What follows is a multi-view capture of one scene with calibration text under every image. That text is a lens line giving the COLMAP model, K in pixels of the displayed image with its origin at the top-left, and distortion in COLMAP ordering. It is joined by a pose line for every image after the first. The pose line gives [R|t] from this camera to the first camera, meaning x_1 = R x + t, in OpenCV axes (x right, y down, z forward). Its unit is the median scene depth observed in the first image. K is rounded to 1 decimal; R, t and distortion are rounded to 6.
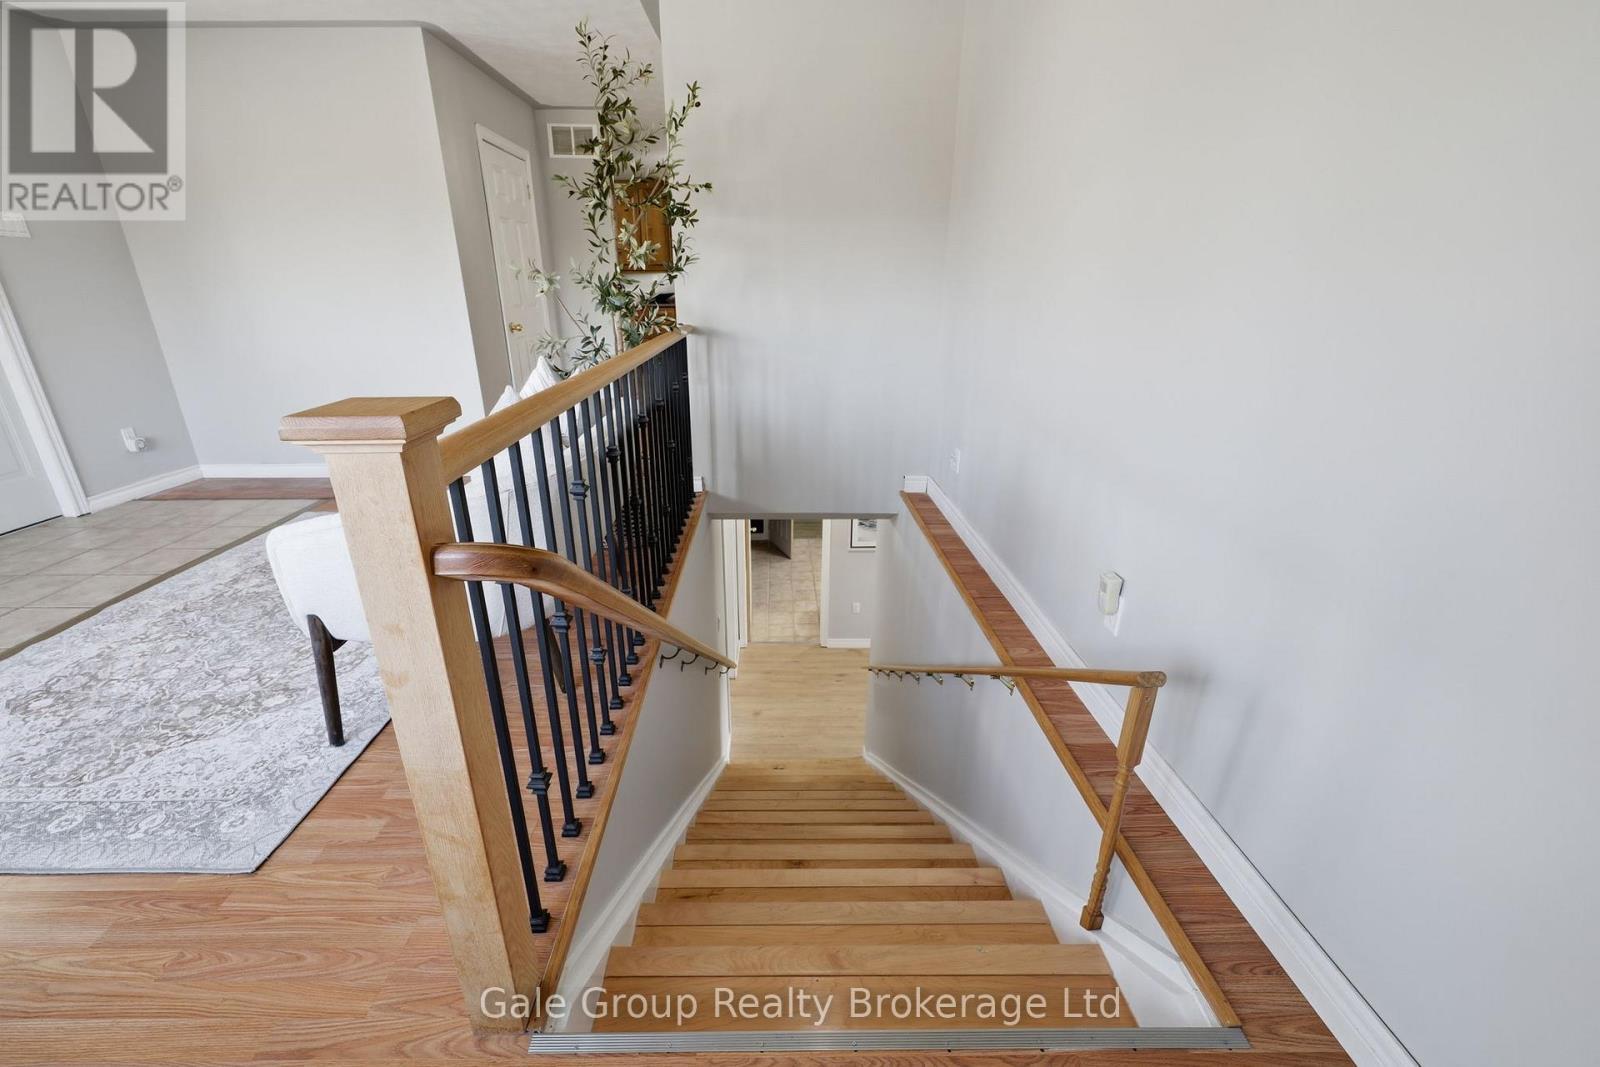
lens RADIAL K [[647.3, 0, 804.2], [0, 647.3, 534.4], [0, 0, 1]] dist [-0.001316, -0.000234]
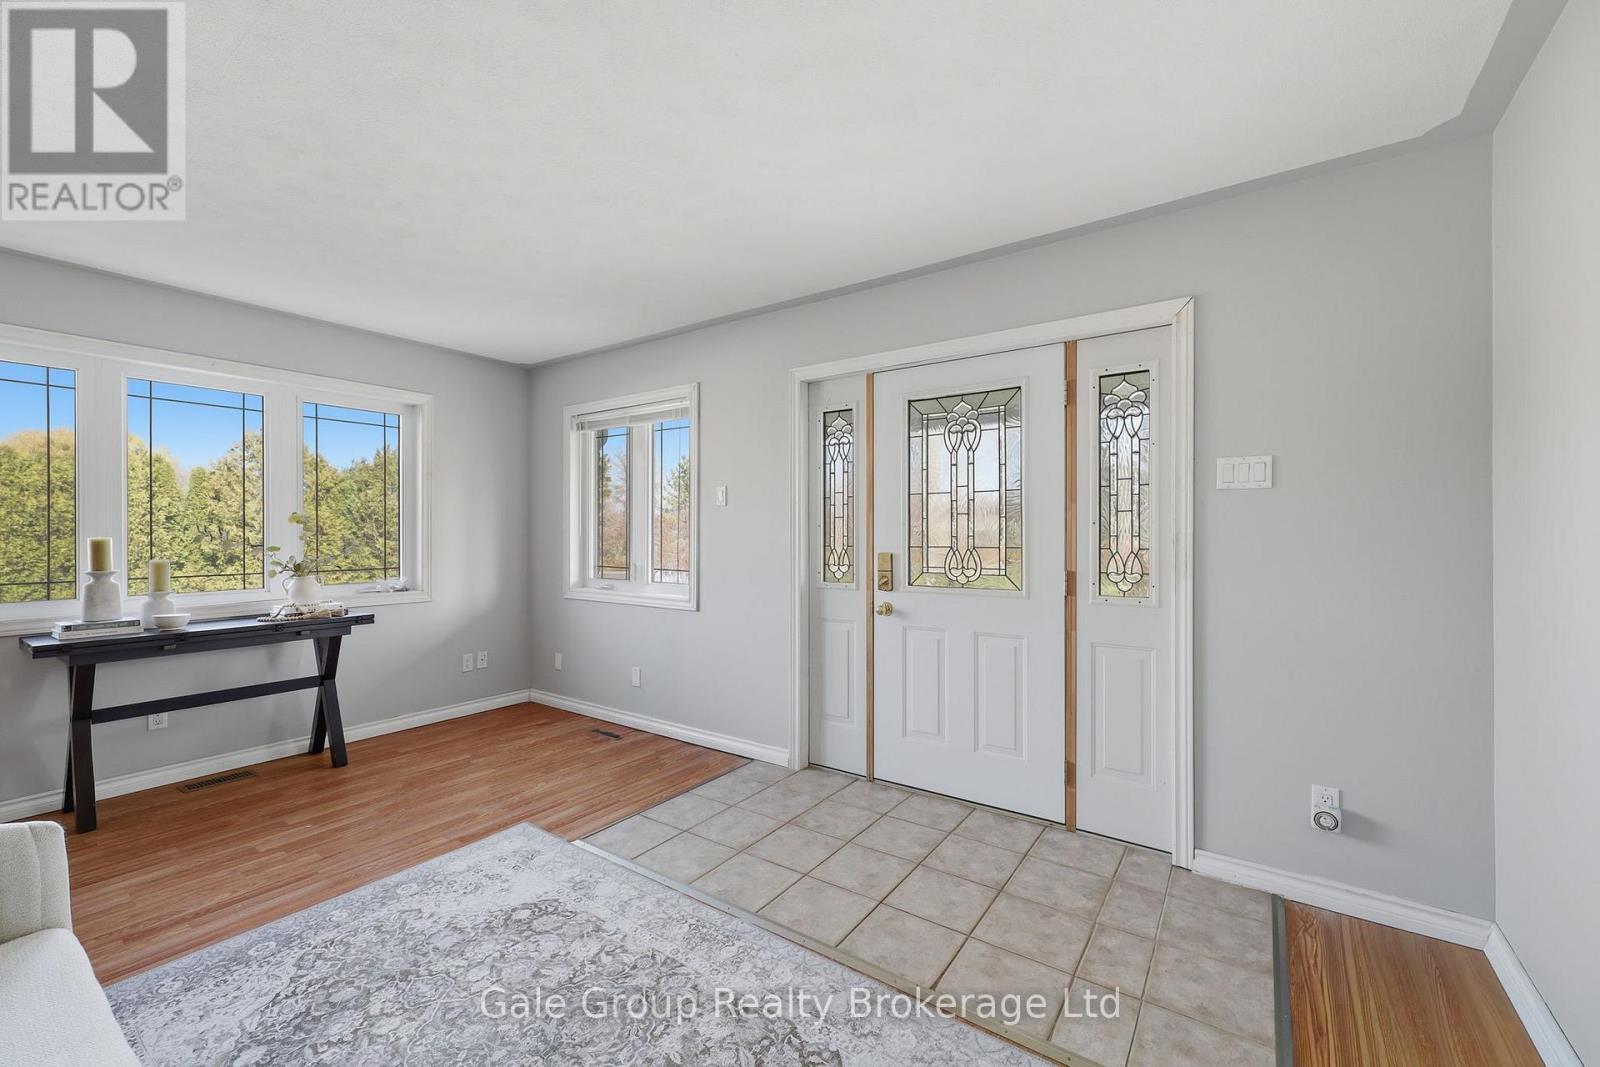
lens RADIAL K [[647.3, 0, 804.2], [0, 647.3, 534.4], [0, 0, 1]] dist [-0.001316, -0.000234]
pose [[-0.615547, -0.000399, -0.788100, -0.544638], [-0.280475, 0.934640, 0.218592, -0.600440], [0.736502, 0.355596, -0.575427, 1.511083]]
